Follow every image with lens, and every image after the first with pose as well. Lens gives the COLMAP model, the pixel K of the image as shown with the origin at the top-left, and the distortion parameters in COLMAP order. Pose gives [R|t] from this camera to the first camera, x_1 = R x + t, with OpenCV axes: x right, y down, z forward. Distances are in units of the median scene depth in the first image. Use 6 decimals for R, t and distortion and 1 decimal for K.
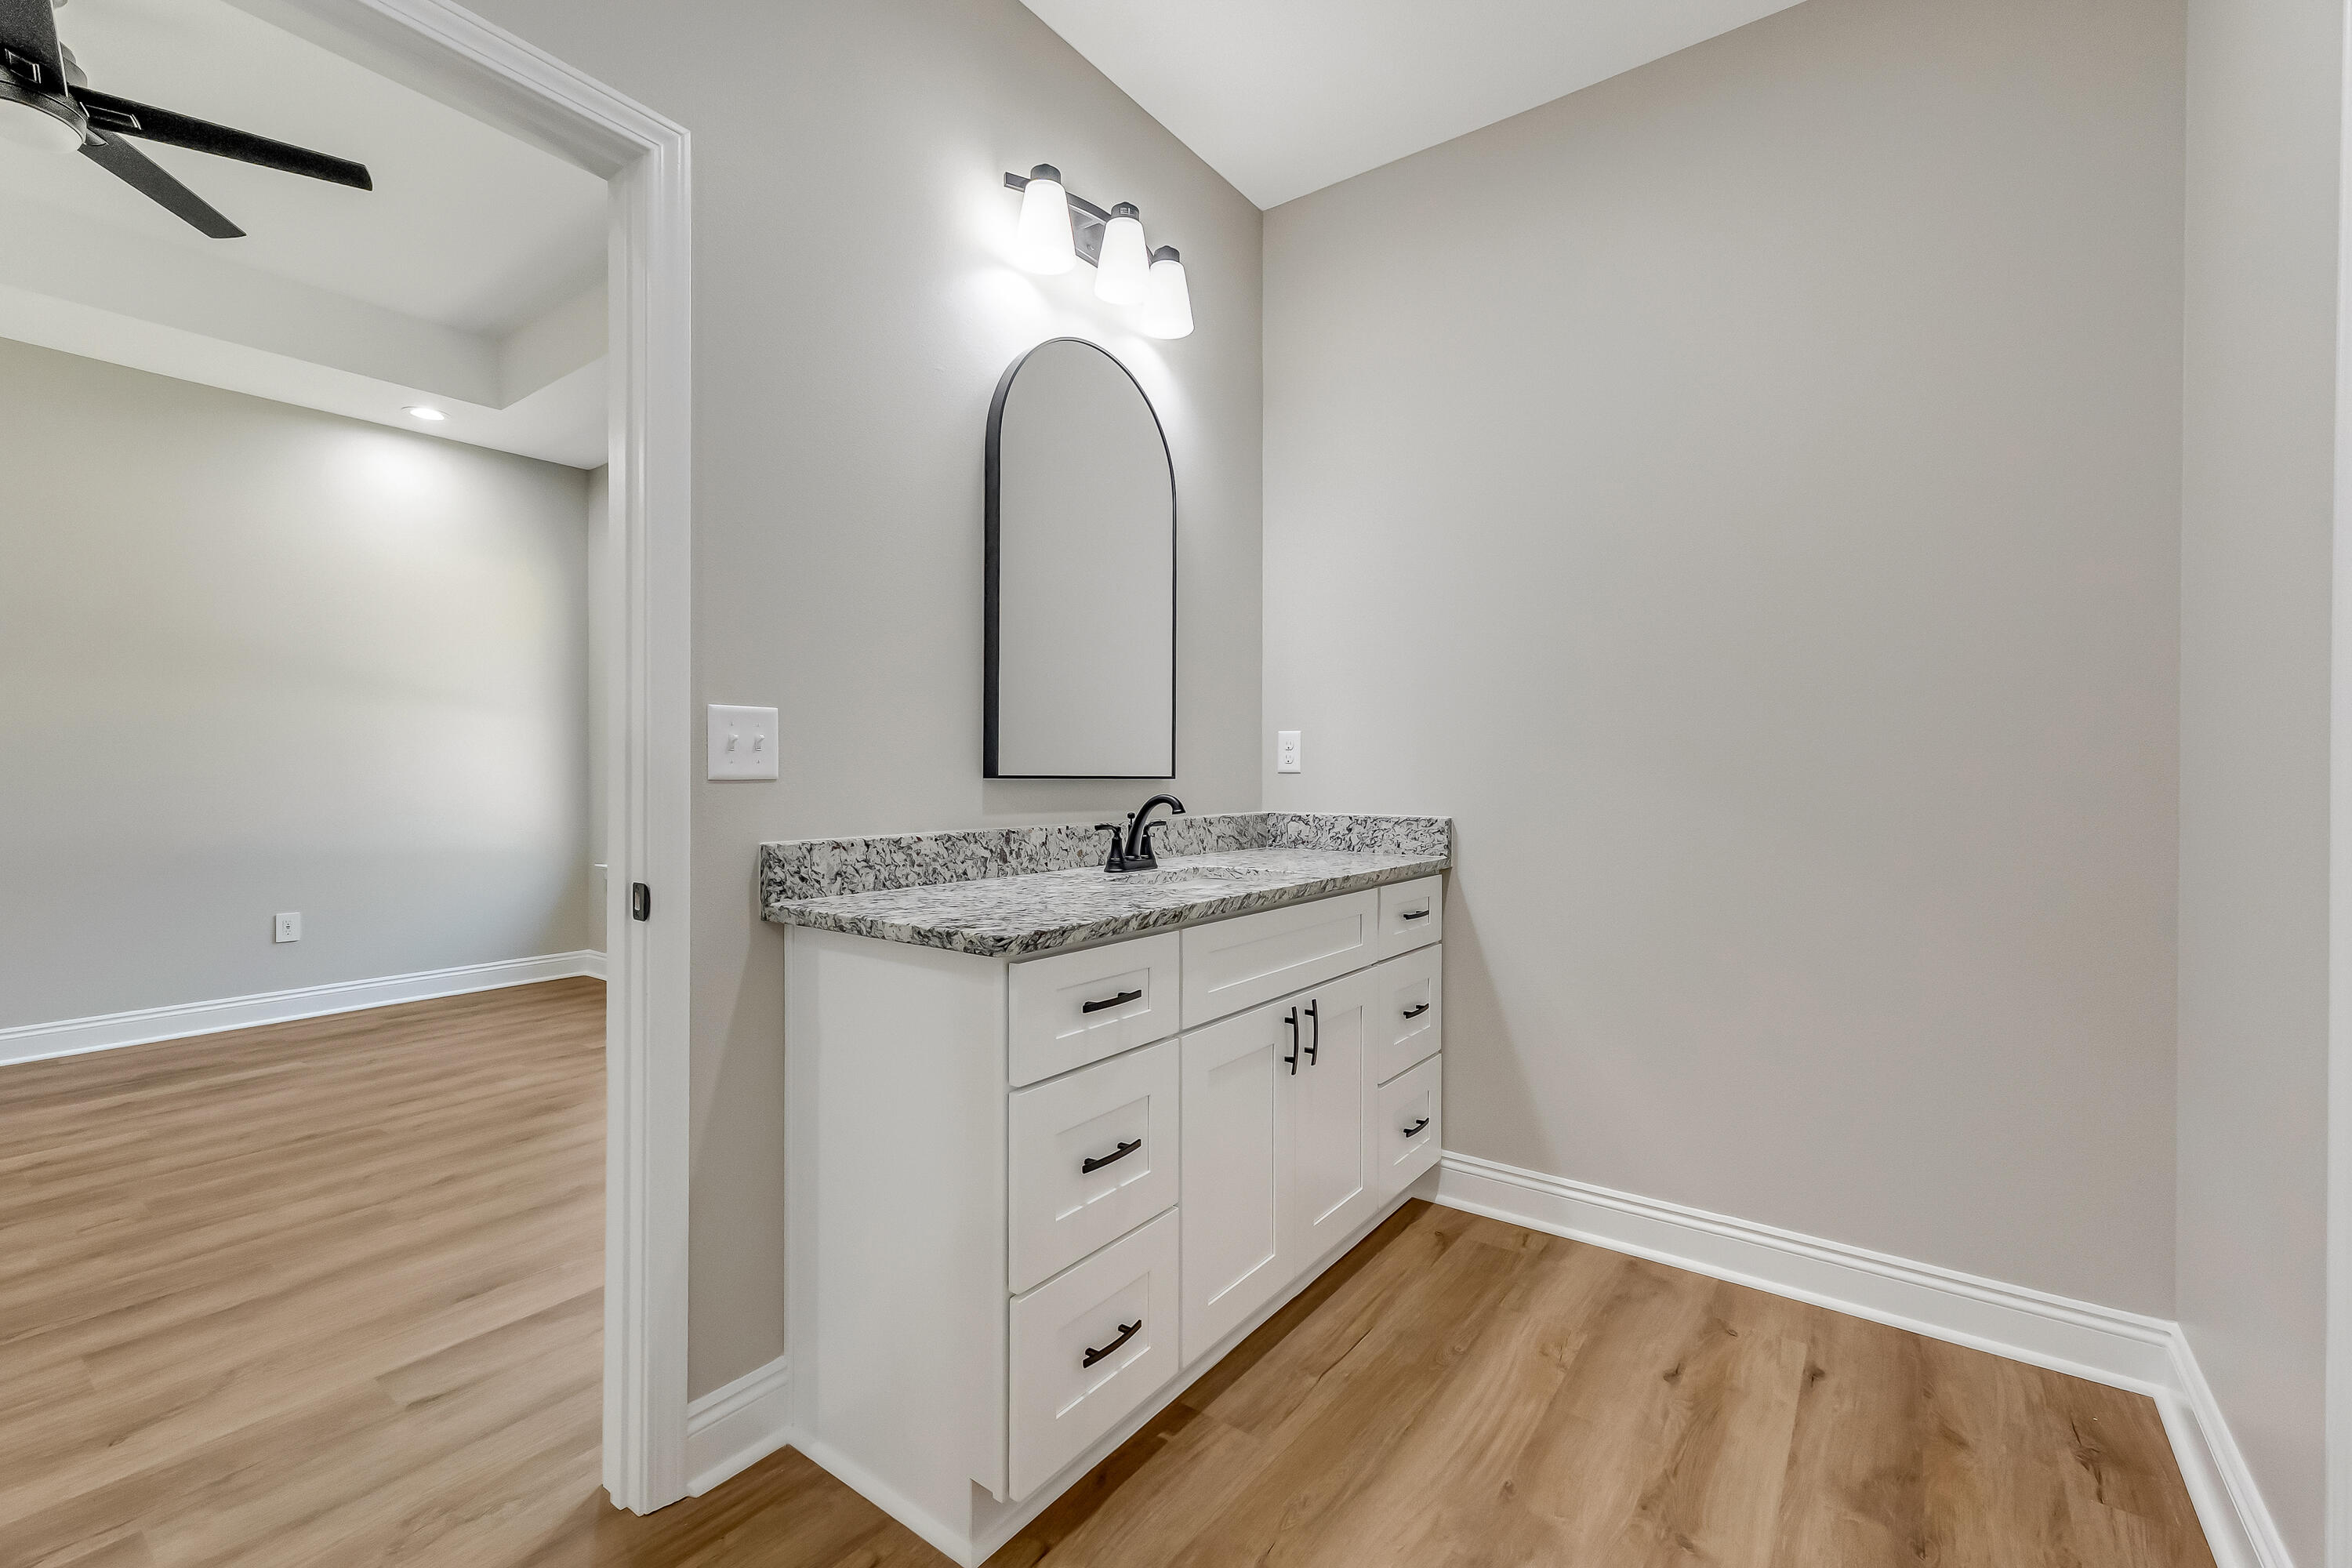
lens RADIAL K [[994.3, 0, 1150.0], [0, 994.3, 788.0], [0, 0, 1]] dist [0.001083, 0.000047]
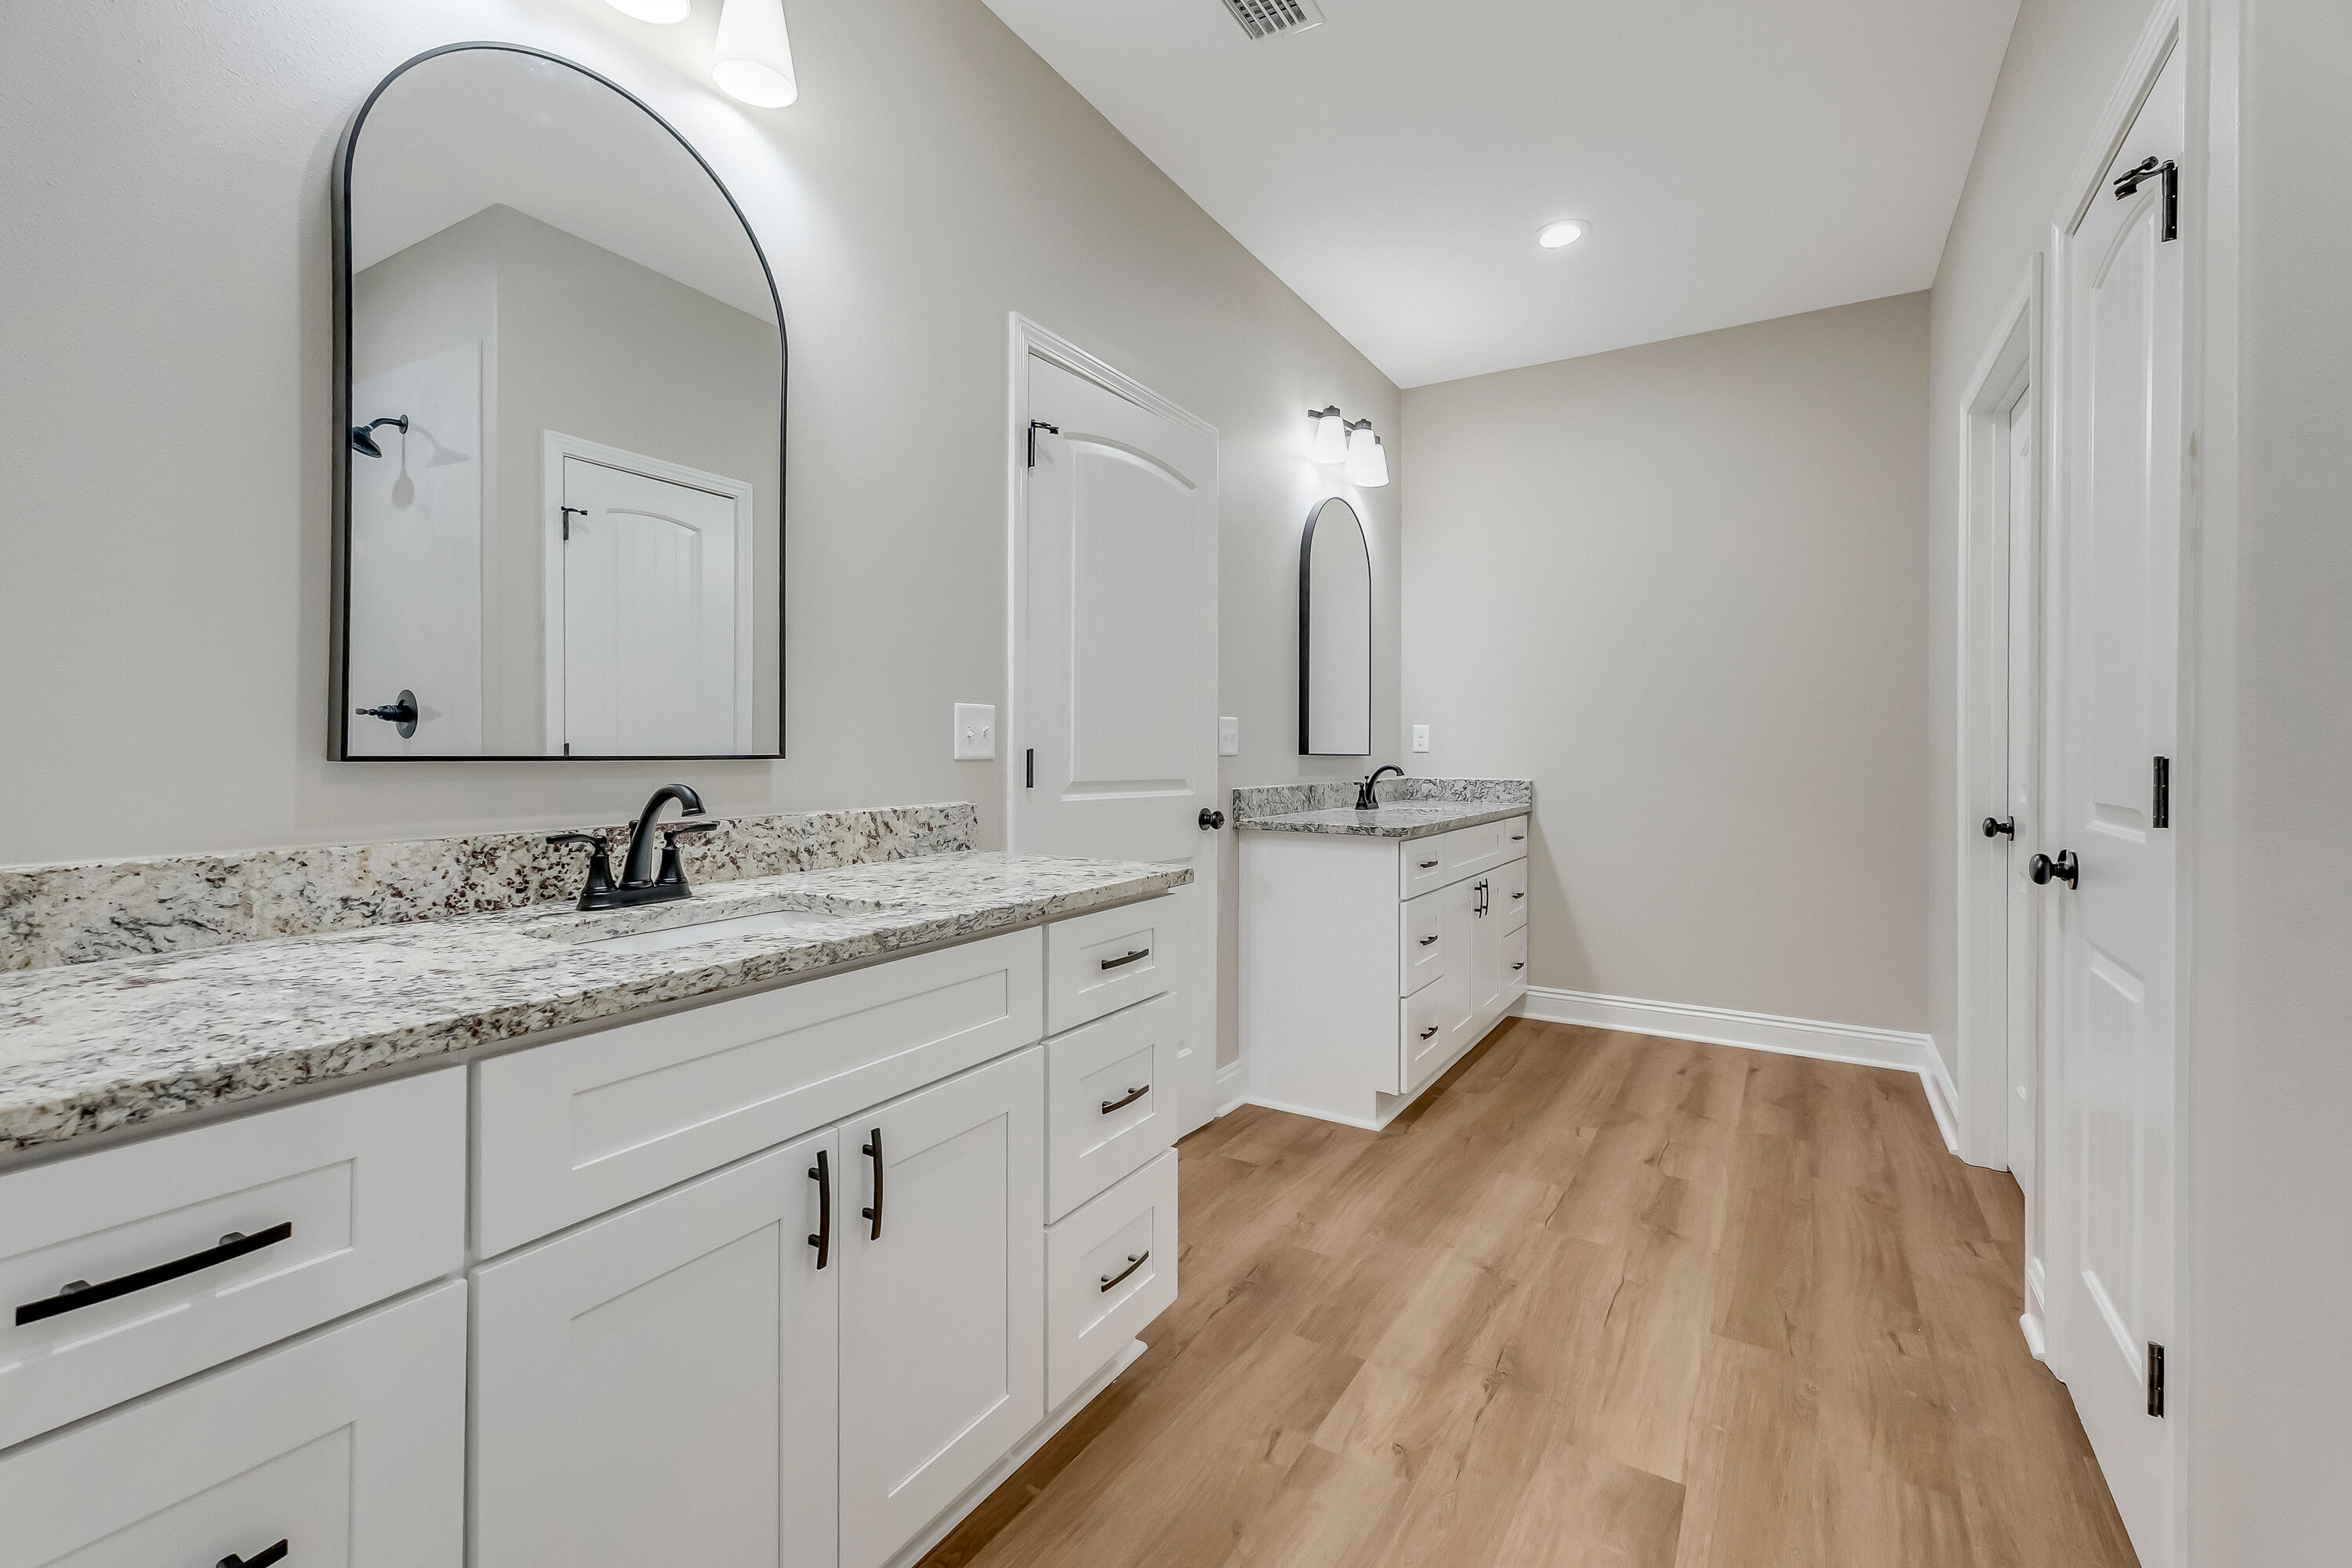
lens RADIAL K [[997.6, 0, 1188.9], [0, 997.6, 745.6], [0, 0, 1]] dist [0.002968, 0.000542]
pose [[0.993791, 0.004558, 0.111168, 0.257149], [-0.002163, 0.999763, -0.021654, -0.004647], [-0.111241, 0.021279, 0.993566, 0.341410]]
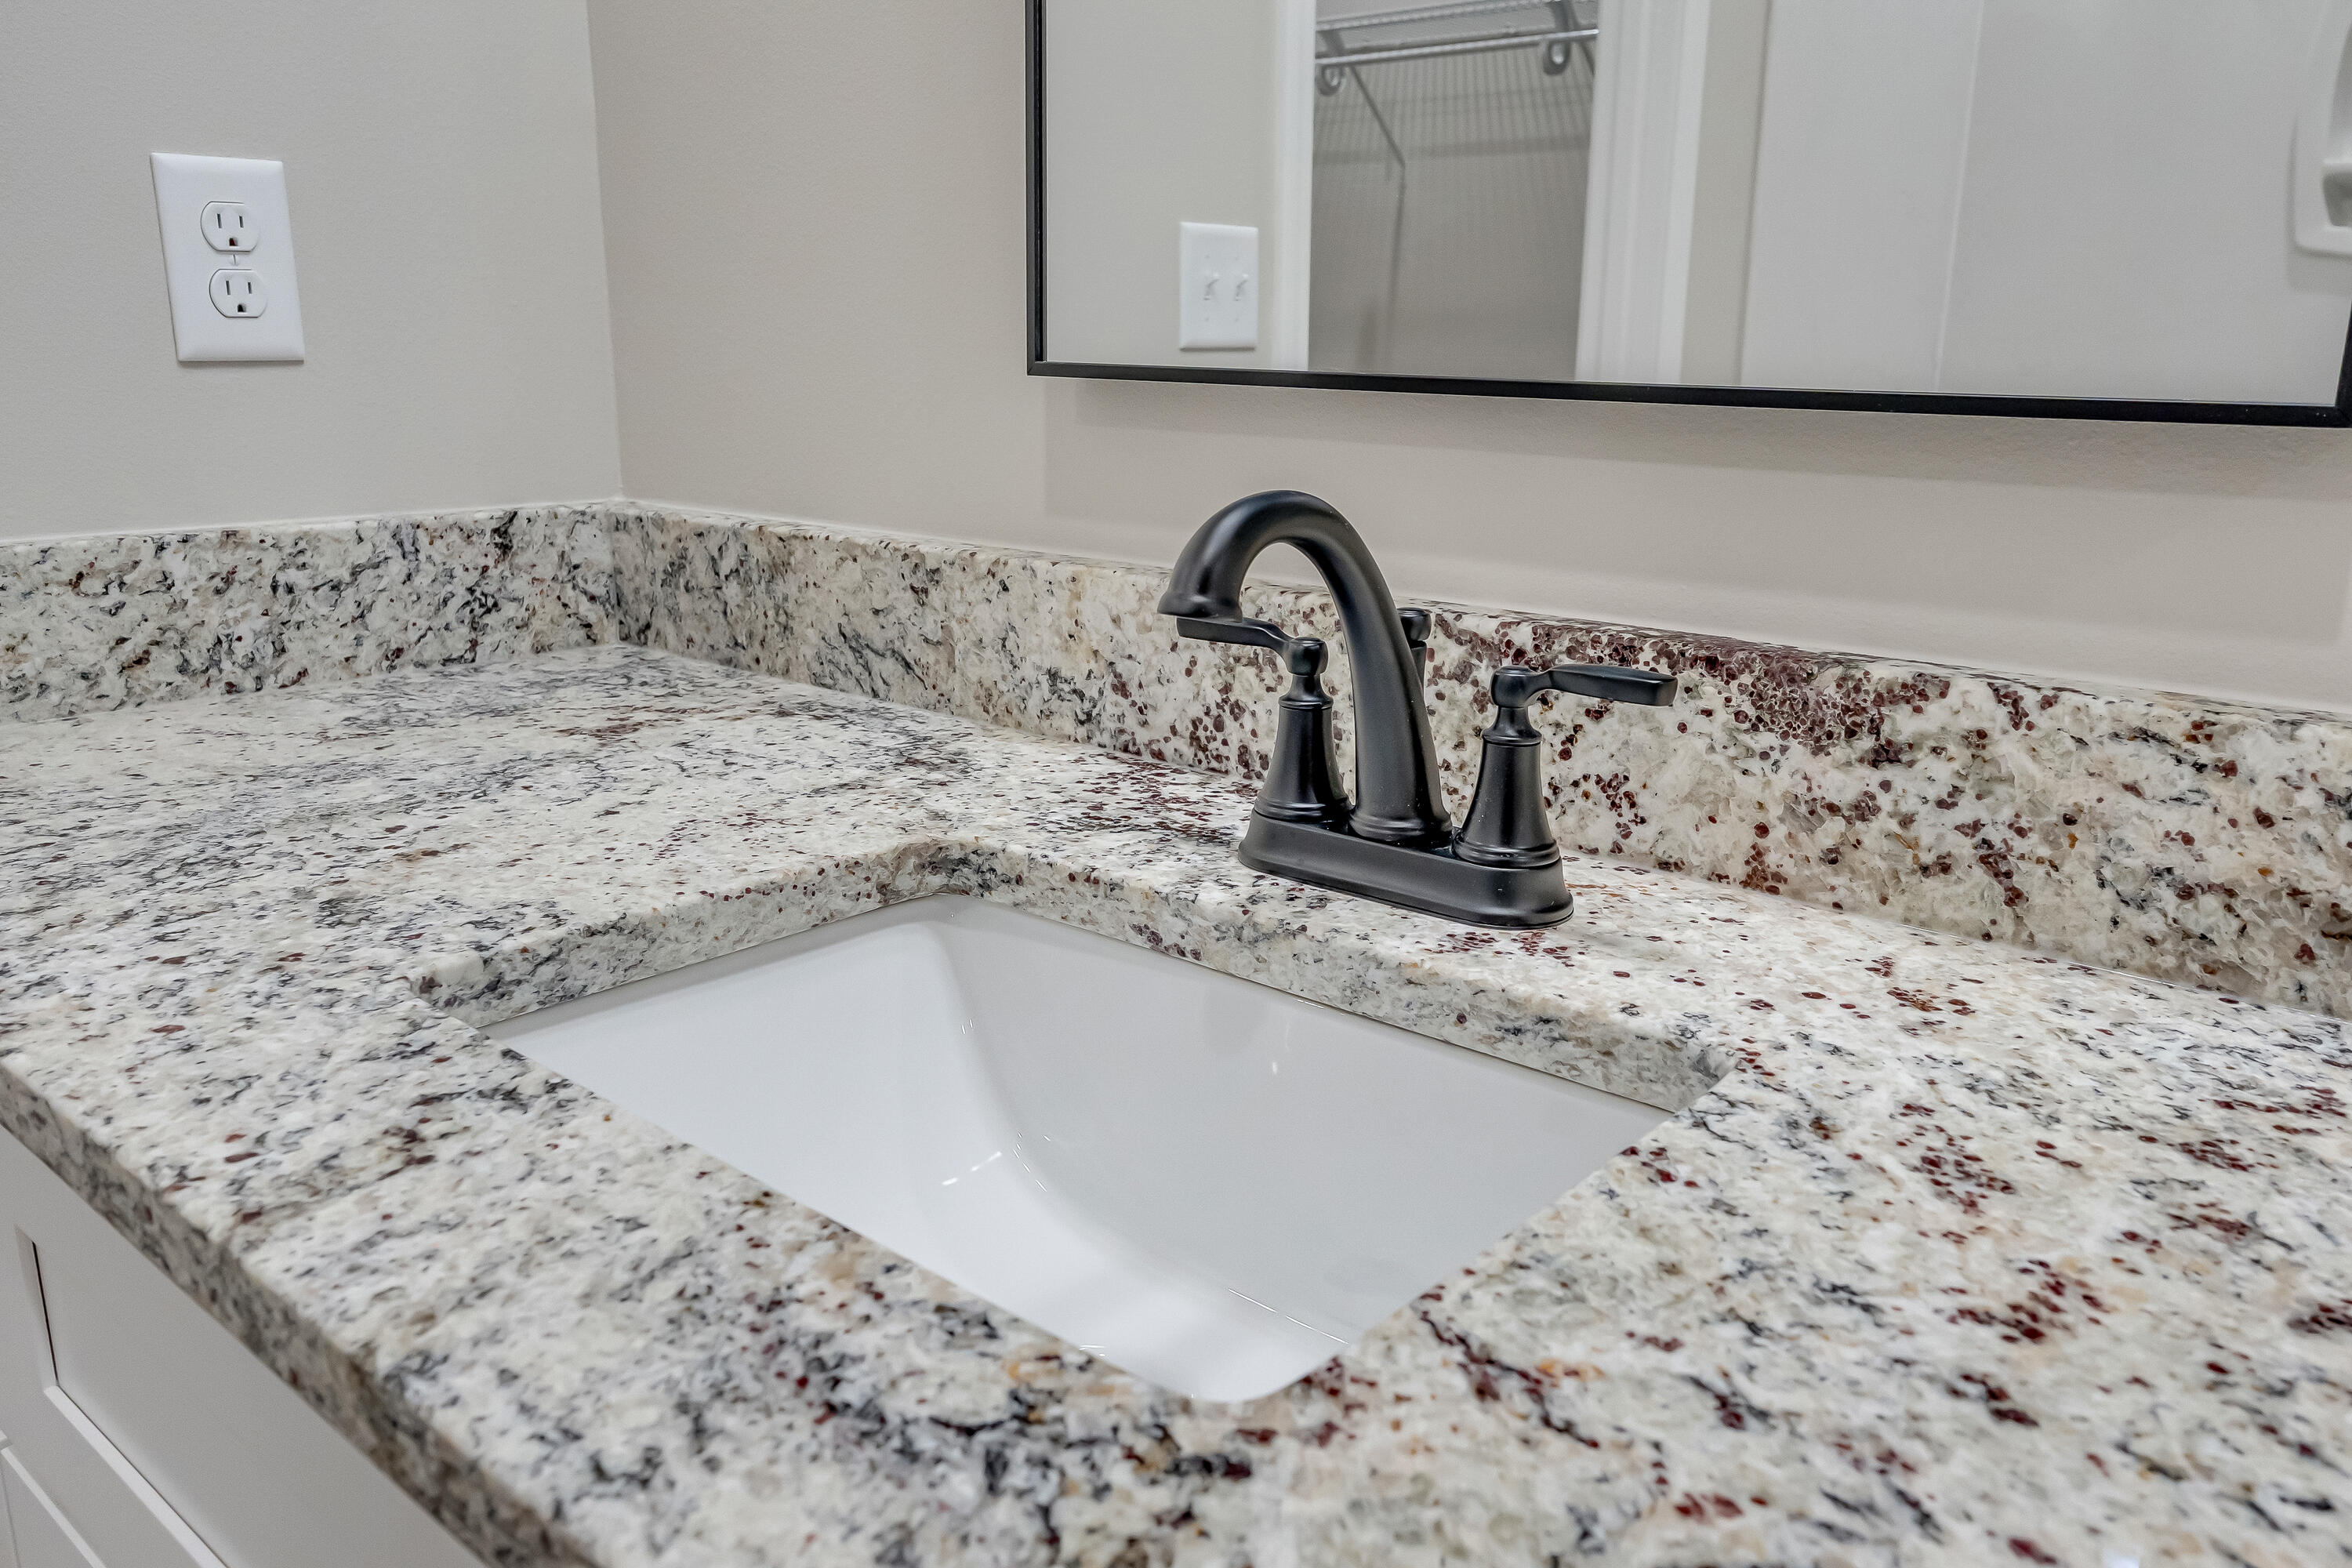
lens RADIAL K [[1763.4, 0, 1201.8], [0, 1763.4, 788.0], [0, 0, 1]] dist [-0.000494, 0.000990]
pose [[-0.061133, 0.253174, -0.965487, 0.301477], [-0.030059, 0.966391, 0.255314, -0.019832], [0.997677, 0.044629, -0.051468, 0.985734]]
